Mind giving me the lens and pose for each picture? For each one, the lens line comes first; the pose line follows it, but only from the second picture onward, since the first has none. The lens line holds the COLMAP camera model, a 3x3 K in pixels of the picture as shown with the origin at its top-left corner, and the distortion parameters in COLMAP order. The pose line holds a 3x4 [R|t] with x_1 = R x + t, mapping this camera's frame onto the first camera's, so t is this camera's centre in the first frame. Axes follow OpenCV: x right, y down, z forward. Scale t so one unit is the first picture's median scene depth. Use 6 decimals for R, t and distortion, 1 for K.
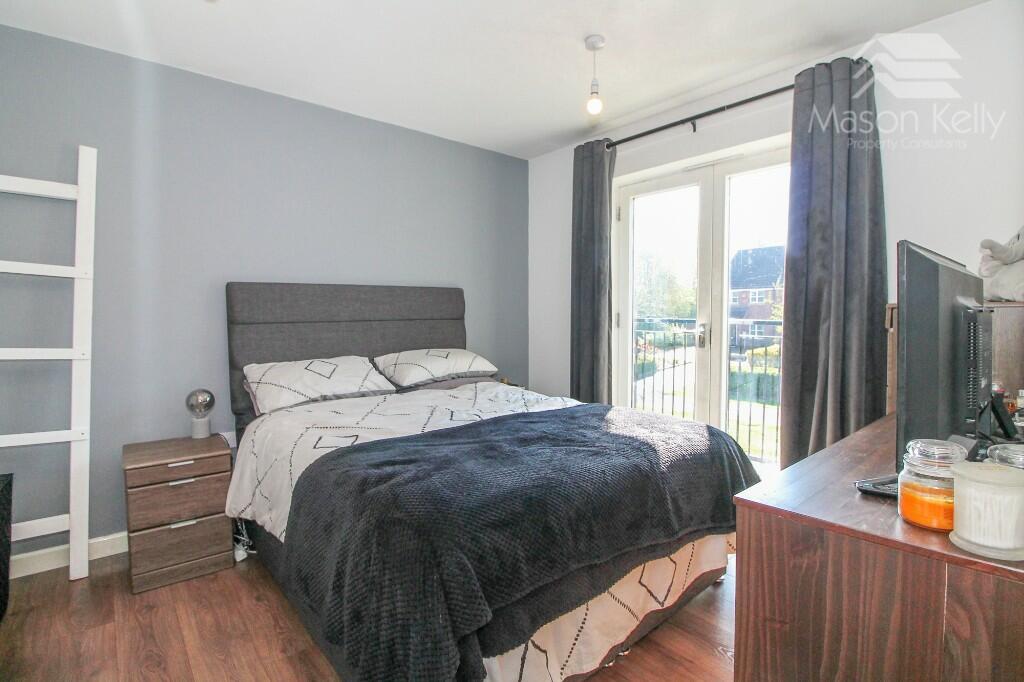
lens RADIAL K [[490.6, 0, 512.0], [0, 490.6, 341.0], [0, 0, 1]] dist [0.001060, 0.000046]
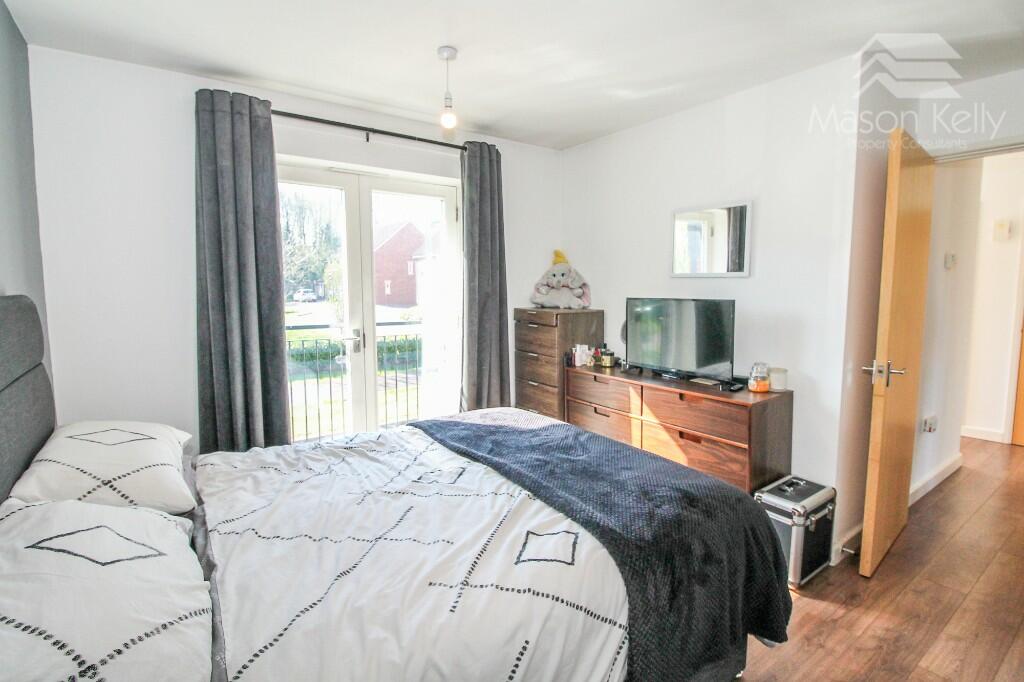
lens RADIAL K [[490.6, 0, 512.0], [0, 490.6, 341.0], [0, 0, 1]] dist [0.001060, 0.000046]
pose [[0.083911, -0.110096, 0.990373, -0.635141], [0.064287, 0.992405, 0.104875, -0.103336], [-0.994397, 0.054868, 0.090352, 0.620263]]
